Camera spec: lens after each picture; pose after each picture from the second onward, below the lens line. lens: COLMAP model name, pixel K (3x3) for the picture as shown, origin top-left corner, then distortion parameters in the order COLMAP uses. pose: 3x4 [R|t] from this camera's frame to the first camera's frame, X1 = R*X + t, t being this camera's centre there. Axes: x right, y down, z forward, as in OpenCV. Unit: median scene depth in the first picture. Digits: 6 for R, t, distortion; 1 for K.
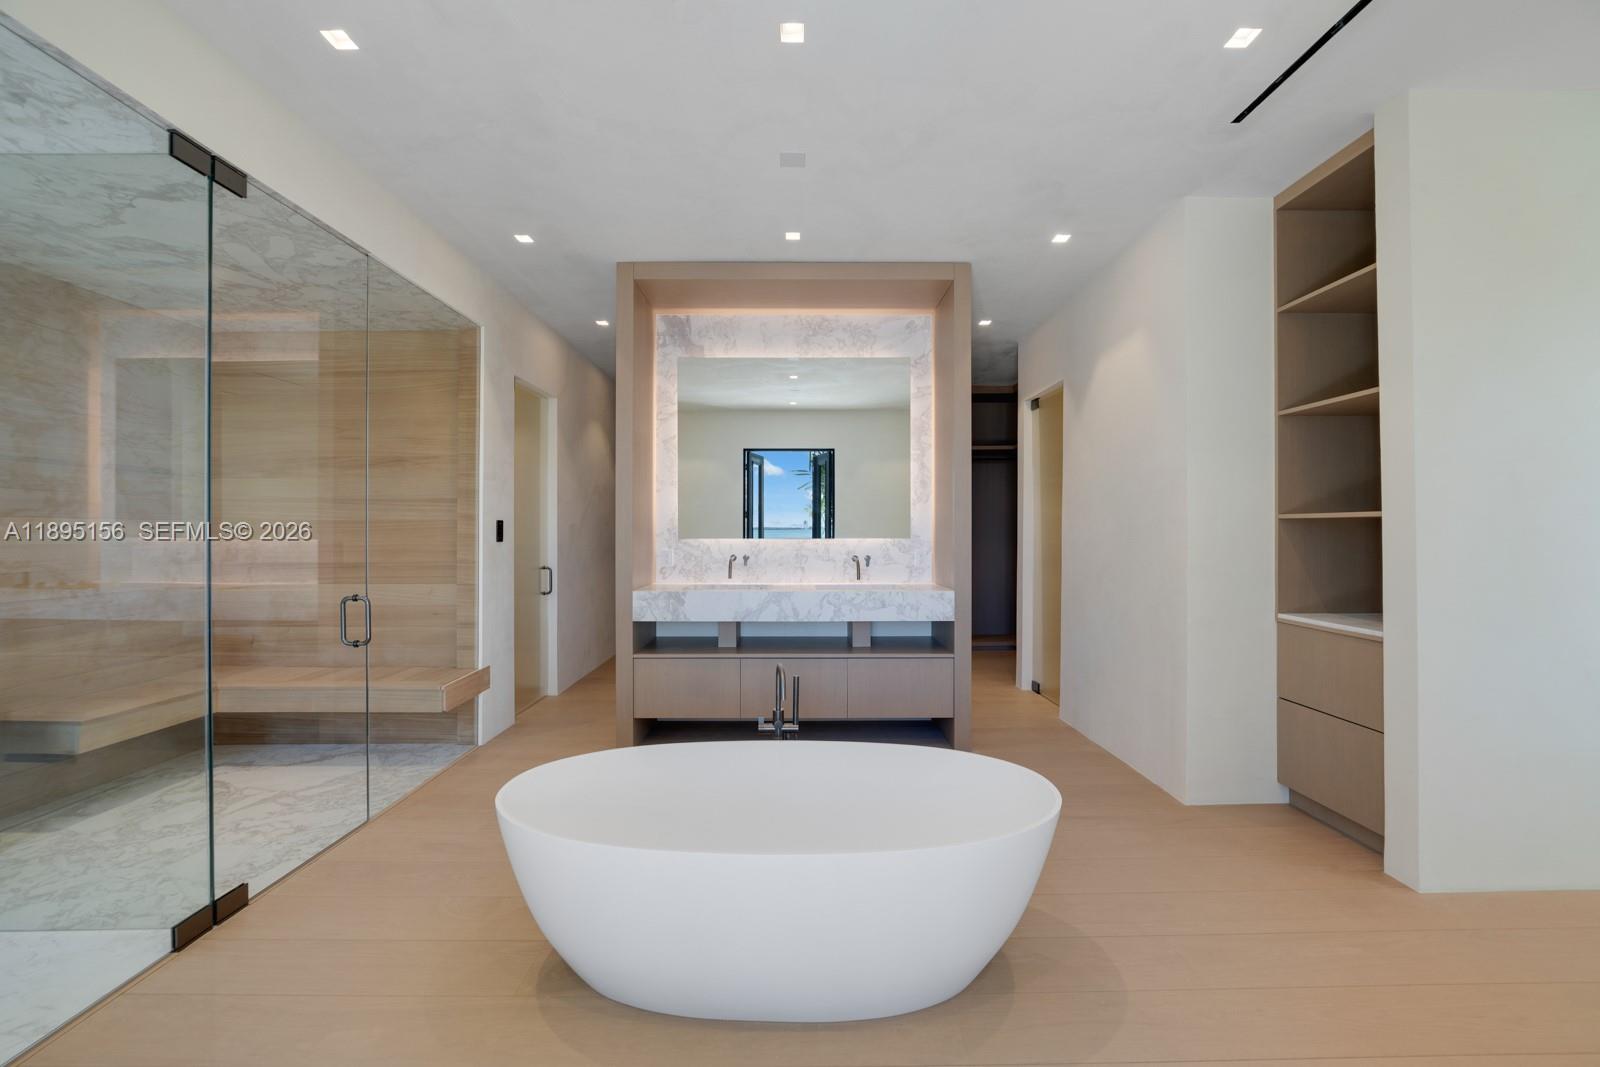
lens RADIAL K [[634.7, 0, 800.0], [0, 634.7, 533.5], [0, 0, 1]] dist [0.001289, 0.000450]
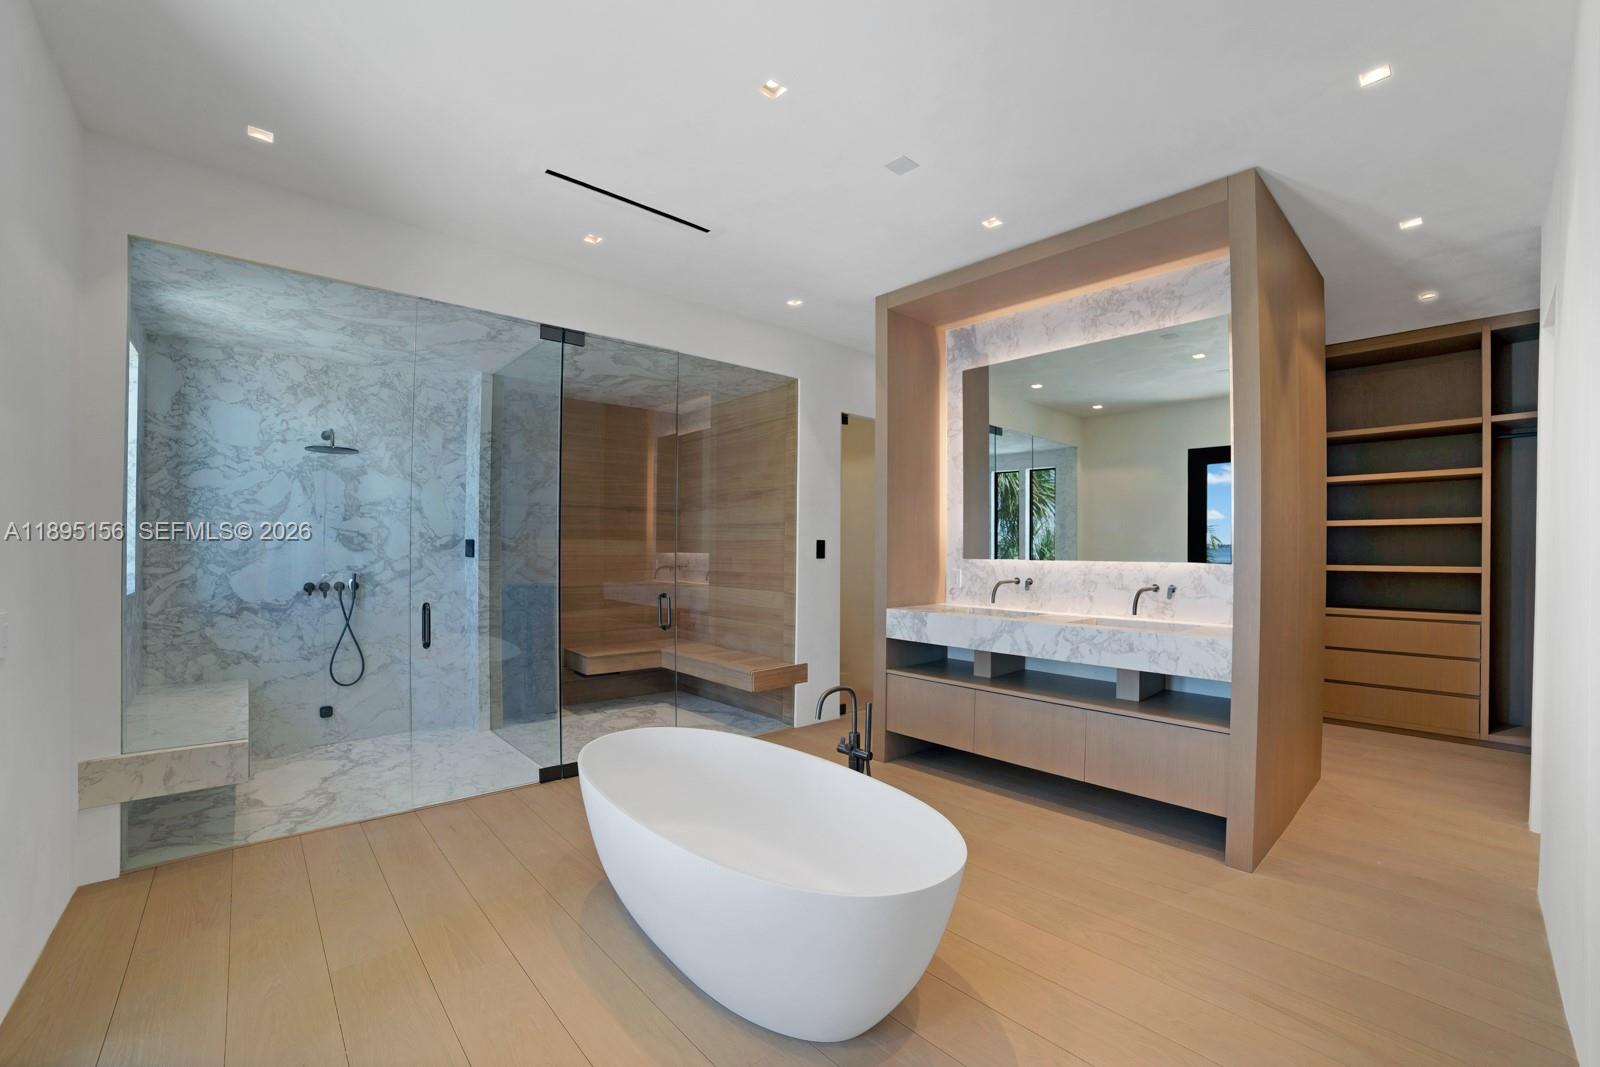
lens RADIAL K [[683.4, 0, 801.2], [0, 683.4, 553.0], [0, 0, 1]] dist [-0.078643, 0.000209]
pose [[0.659106, 0.010750, -0.751974, 0.467670], [-0.010585, 0.999931, 0.005017, -0.003496], [0.751976, 0.004653, 0.659174, 0.157808]]
